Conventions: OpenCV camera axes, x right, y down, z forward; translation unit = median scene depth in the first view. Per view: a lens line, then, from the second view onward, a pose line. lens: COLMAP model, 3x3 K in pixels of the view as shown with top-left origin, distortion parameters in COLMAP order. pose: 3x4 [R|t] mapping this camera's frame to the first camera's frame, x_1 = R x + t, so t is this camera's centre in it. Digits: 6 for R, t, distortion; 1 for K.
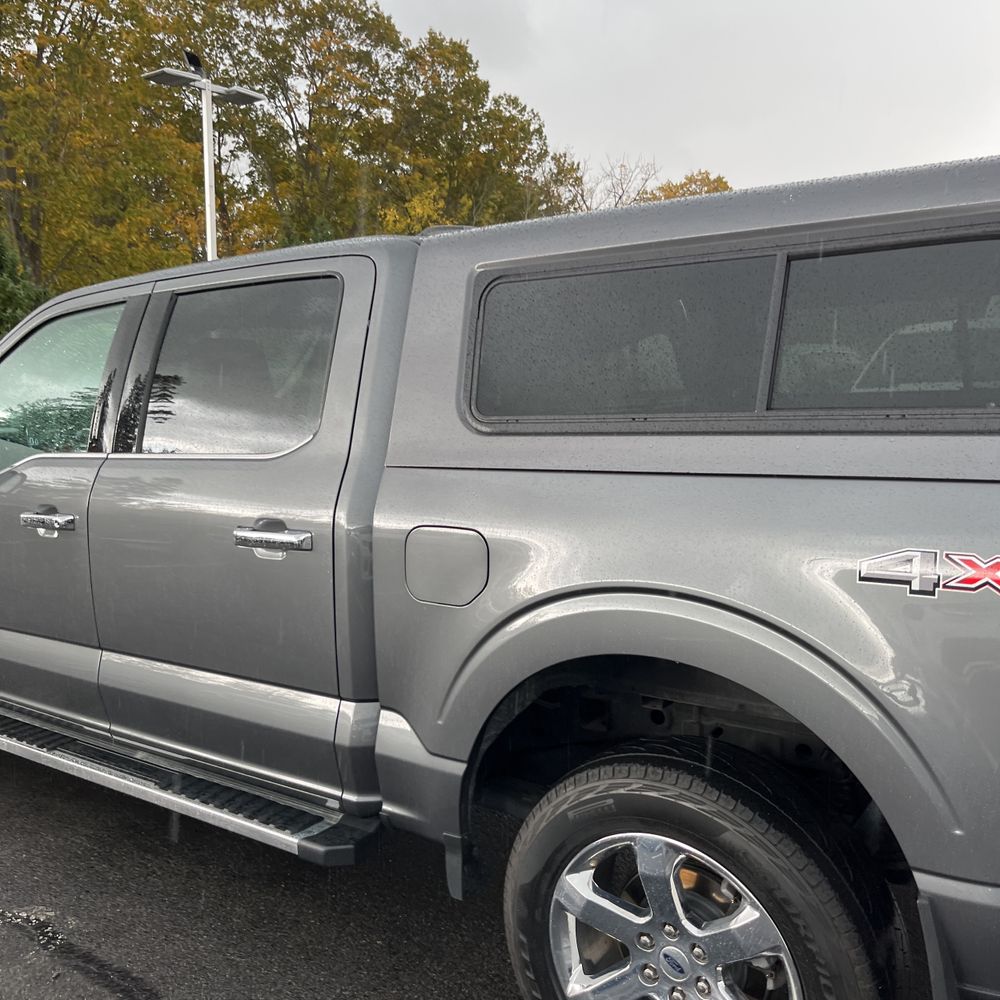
lens RADIAL K [[1007.7, 0, 498.7], [0, 1007.7, 500.9], [0, 0, 1]] dist [0.022968, -0.020967]
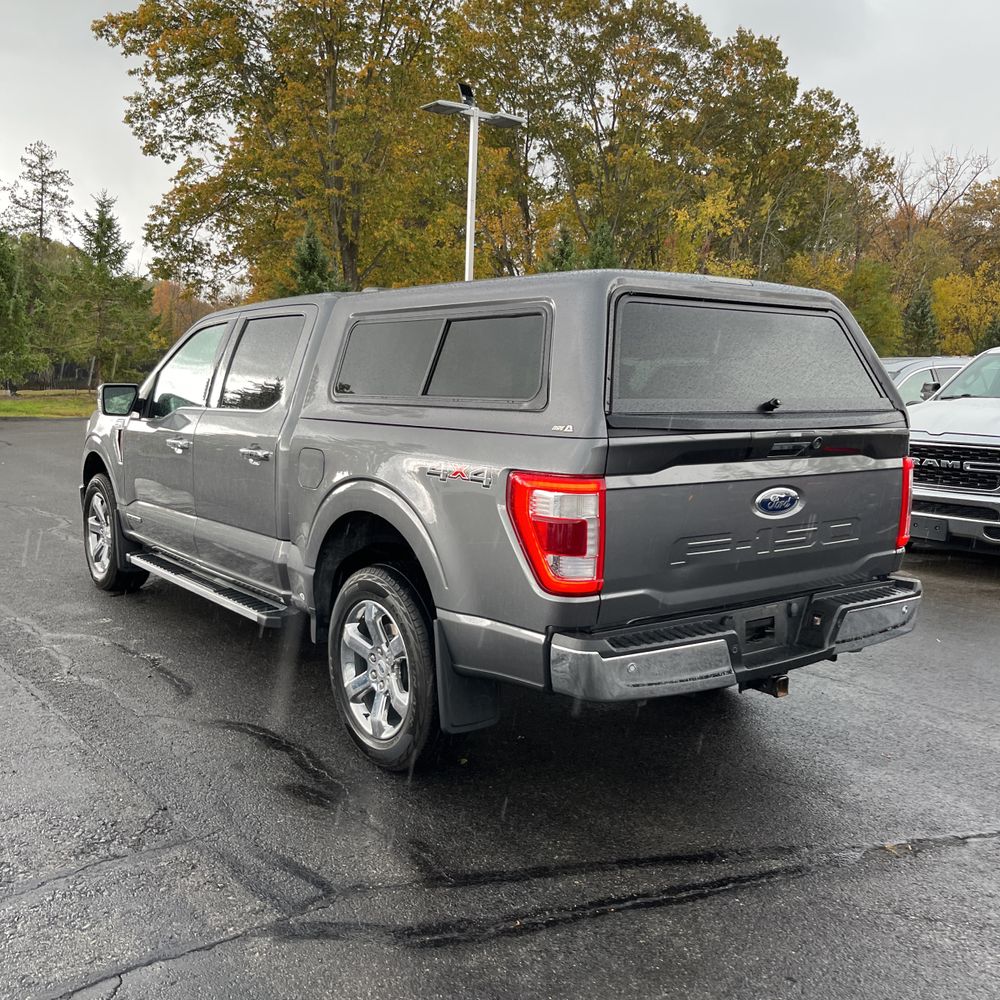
lens RADIAL K [[1002.0, 0, 502.5], [0, 1002.0, 500.1], [0, 0, 1]] dist [0.007470, 0.006455]
pose [[0.958610, 0.076596, -0.274227, 0.731280], [-0.075492, 0.997040, 0.014593, 0.060149], [0.274533, 0.006712, 0.961554, -0.675425]]
